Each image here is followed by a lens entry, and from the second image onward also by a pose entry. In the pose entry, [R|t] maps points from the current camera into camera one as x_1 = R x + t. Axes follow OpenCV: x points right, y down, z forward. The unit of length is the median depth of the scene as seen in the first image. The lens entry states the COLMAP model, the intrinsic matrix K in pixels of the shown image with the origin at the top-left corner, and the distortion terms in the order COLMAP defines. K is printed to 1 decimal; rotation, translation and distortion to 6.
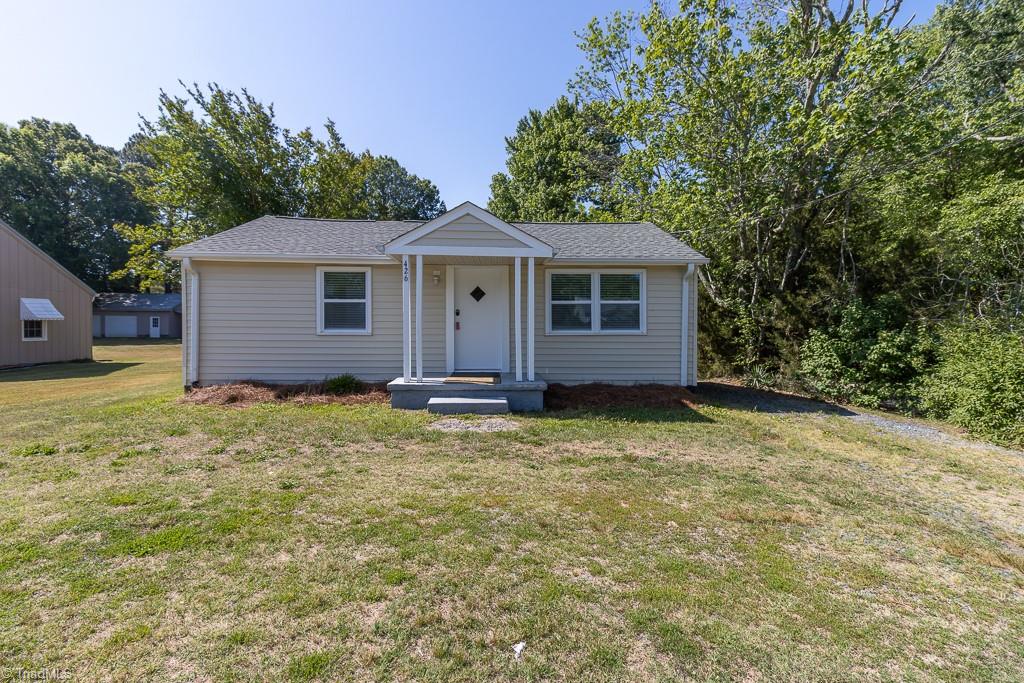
lens RADIAL K [[476.4, 0, 508.3], [0, 476.4, 328.4], [0, 0, 1]] dist [0.000013, 0.000772]
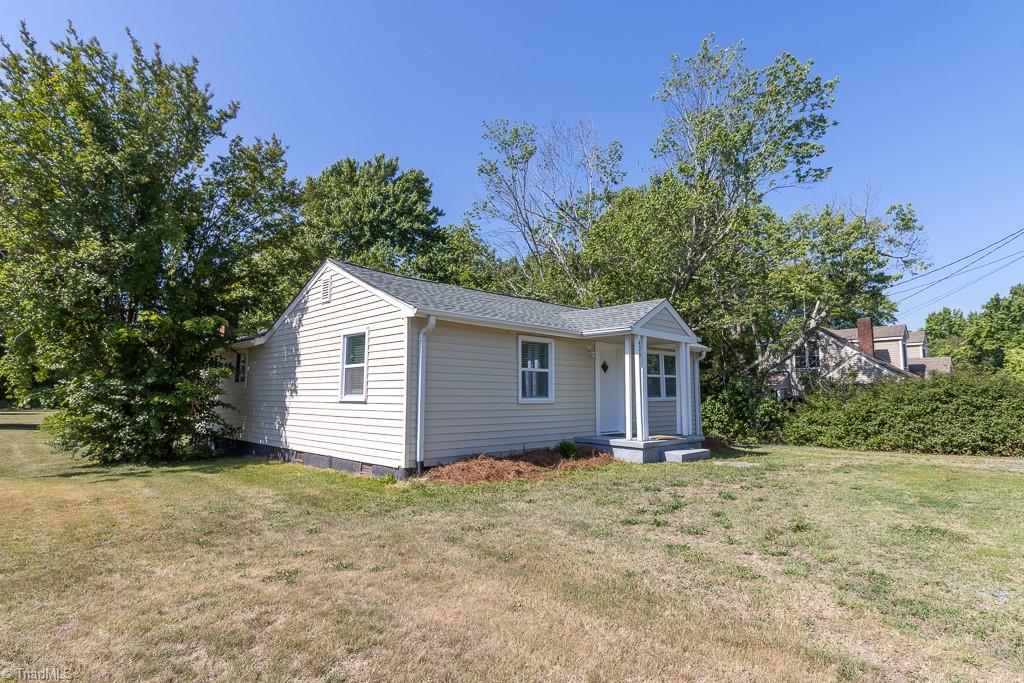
lens RADIAL K [[533.0, 0, 512.0], [0, 533.0, 341.5], [0, 0, 1]] dist [-0.000173, -0.000012]
pose [[0.749885, 0.063542, 0.658509, -1.098927], [0.005230, 0.994776, -0.101945, -0.002070], [-0.661547, 0.079892, 0.745636, 0.165426]]
